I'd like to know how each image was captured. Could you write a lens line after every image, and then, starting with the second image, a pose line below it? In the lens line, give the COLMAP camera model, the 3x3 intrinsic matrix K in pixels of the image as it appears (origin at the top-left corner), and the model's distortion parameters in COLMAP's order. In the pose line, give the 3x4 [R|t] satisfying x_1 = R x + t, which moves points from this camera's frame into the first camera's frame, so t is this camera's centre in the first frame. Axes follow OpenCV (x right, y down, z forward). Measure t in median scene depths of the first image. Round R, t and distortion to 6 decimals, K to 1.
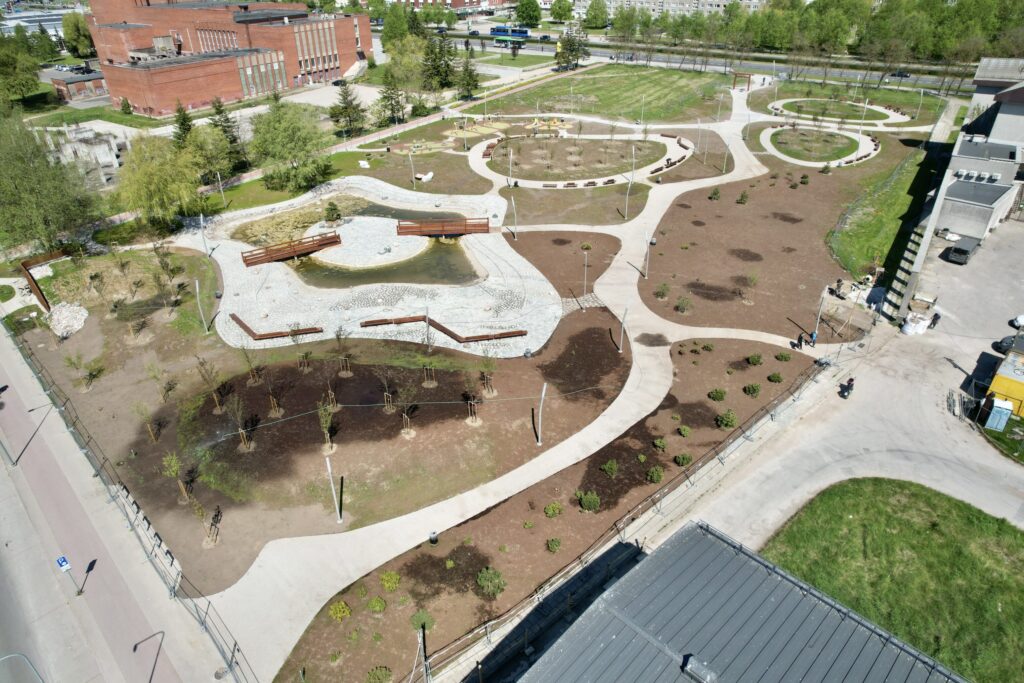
lens RADIAL K [[659.7, 0, 502.9], [0, 659.7, 336.5], [0, 0, 1]] dist [-0.009090, 0.005231]
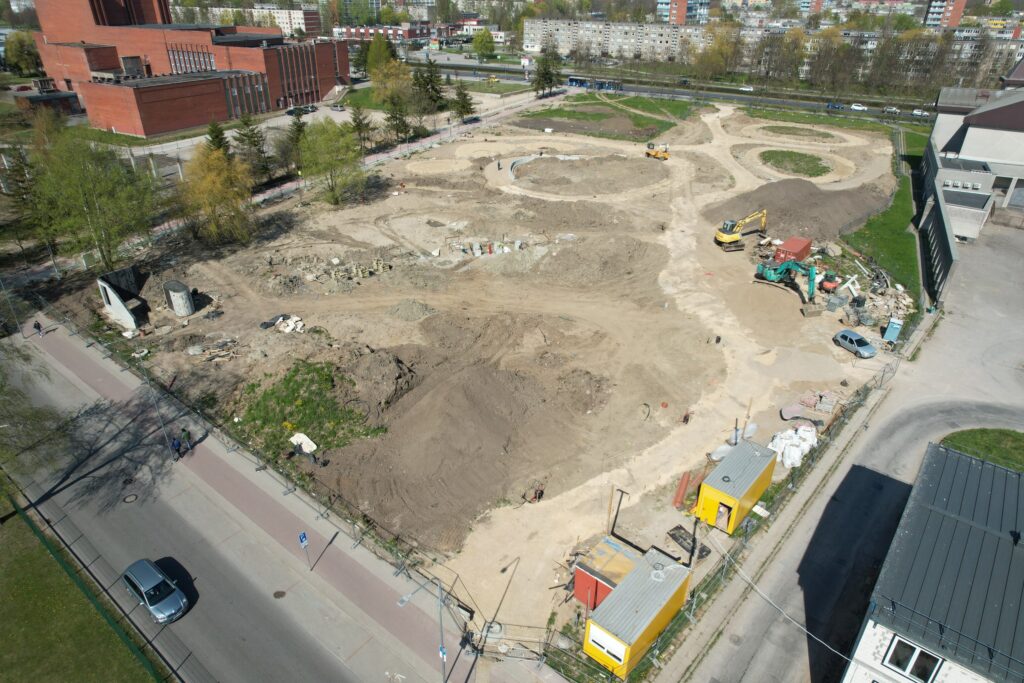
lens RADIAL K [[659.7, 0, 510.8], [0, 659.7, 341.8], [0, 0, 1]] dist [-0.009090, 0.005231]
pose [[0.990826, -0.031668, 0.131382, -0.115937], [0.037290, 0.998482, -0.040547, 0.024001], [-0.129899, 0.045075, 0.990502, -0.009438]]
